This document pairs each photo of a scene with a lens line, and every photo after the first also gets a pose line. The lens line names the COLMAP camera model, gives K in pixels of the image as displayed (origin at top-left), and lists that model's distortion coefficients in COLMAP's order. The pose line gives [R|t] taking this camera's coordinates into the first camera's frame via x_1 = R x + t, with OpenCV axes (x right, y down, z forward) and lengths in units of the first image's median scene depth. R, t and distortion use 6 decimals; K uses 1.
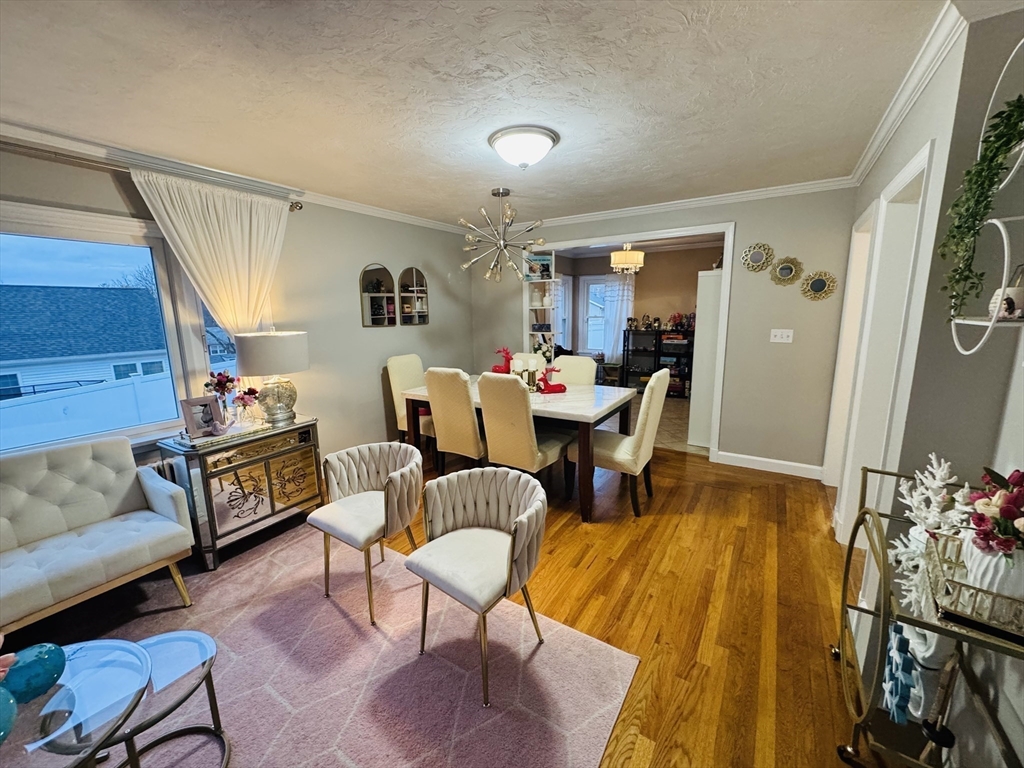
lens RADIAL K [[407.2, 0, 510.8], [0, 407.2, 382.1], [0, 0, 1]] dist [-0.001422, 0.000427]
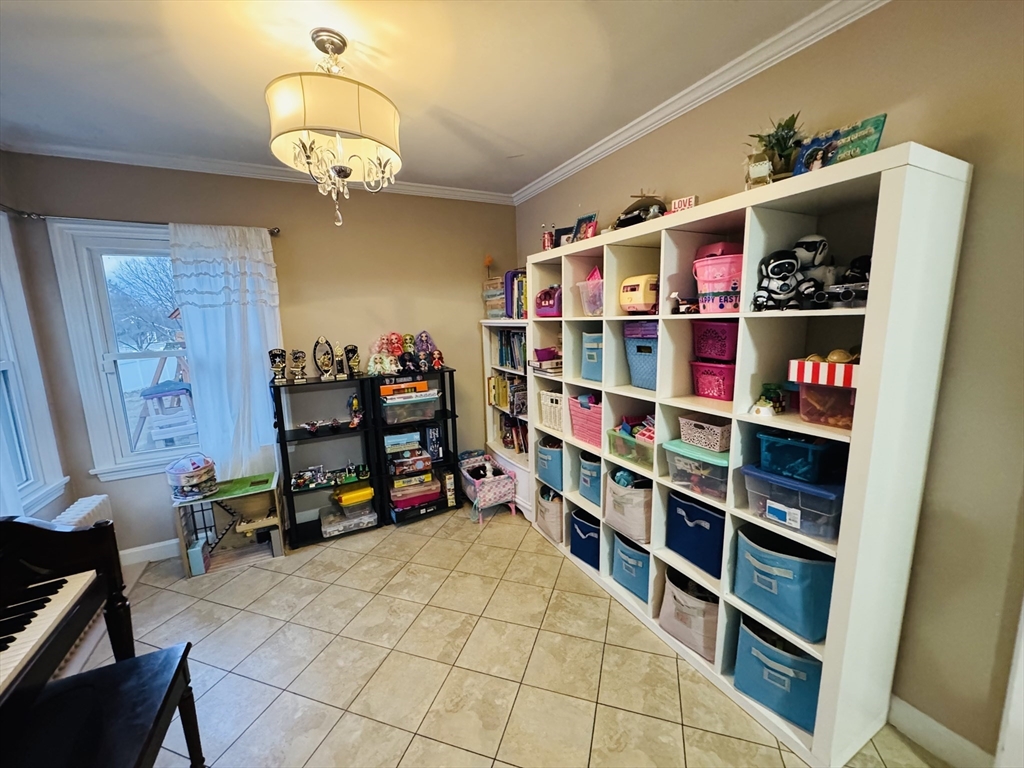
lens RADIAL K [[407.2, 0, 508.0], [0, 407.2, 383.2], [0, 0, 1]] dist [-0.001422, 0.000427]
pose [[0.499077, -0.137819, 0.855528, 0.147287], [0.180161, 0.982201, 0.053127, -0.217346], [-0.847623, 0.127618, 0.515024, 1.249103]]
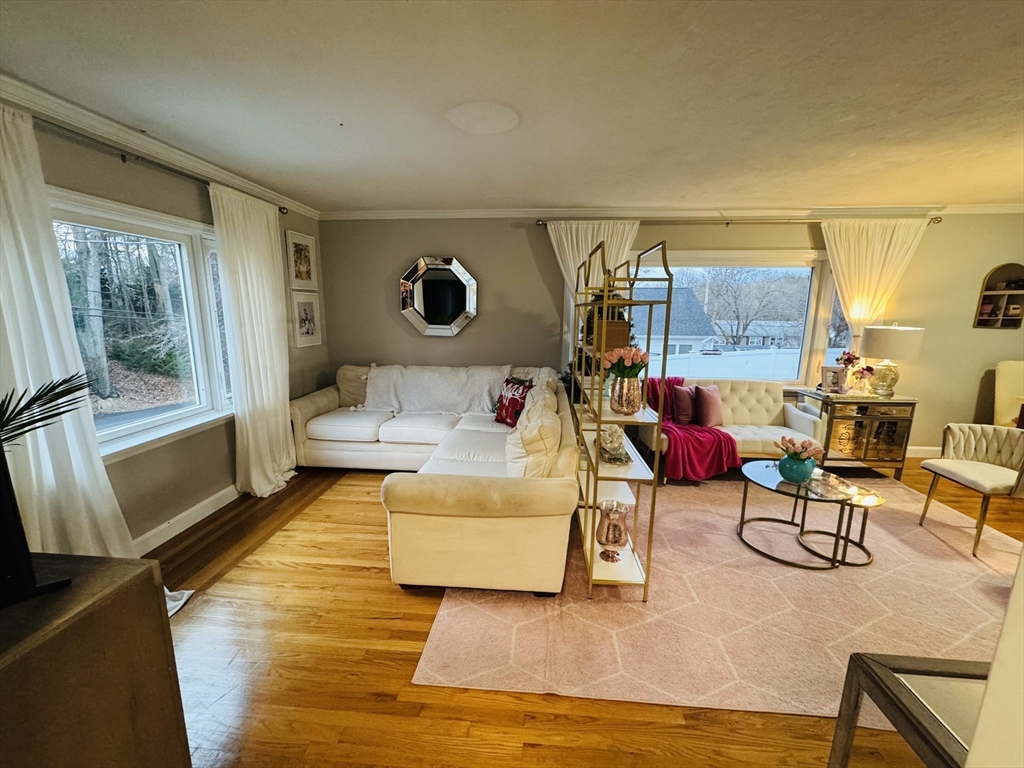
lens RADIAL K [[407.2, 0, 511.7], [0, 407.2, 385.8], [0, 0, 1]] dist [-0.001422, 0.000427]
pose [[0.479314, 0.180317, -0.858920, -0.021817], [-0.168950, 0.979319, 0.111311, 0.106866], [0.861228, 0.091761, 0.499866, -0.585775]]
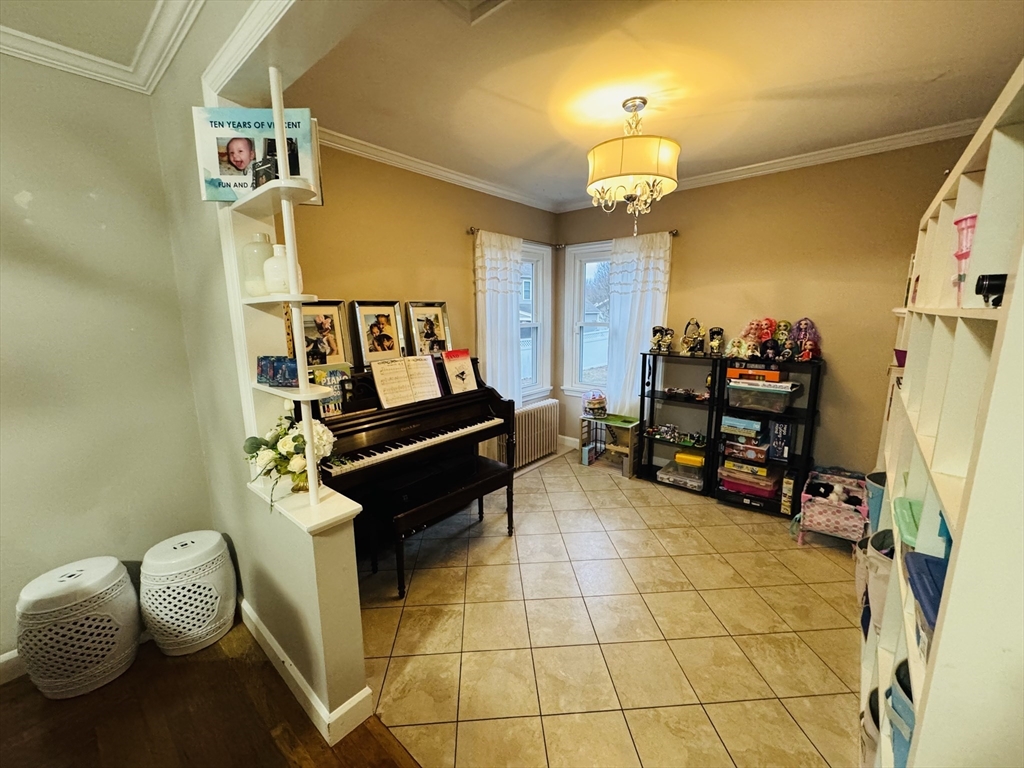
lens RADIAL K [[407.2, 0, 514.2], [0, 407.2, 382.8], [0, 0, 1]] dist [-0.001422, 0.000427]
pose [[0.991471, 0.028724, -0.127124, 0.368511], [-0.028755, 0.999585, 0.001590, -0.173585], [0.127117, 0.002079, 0.991886, 0.988421]]
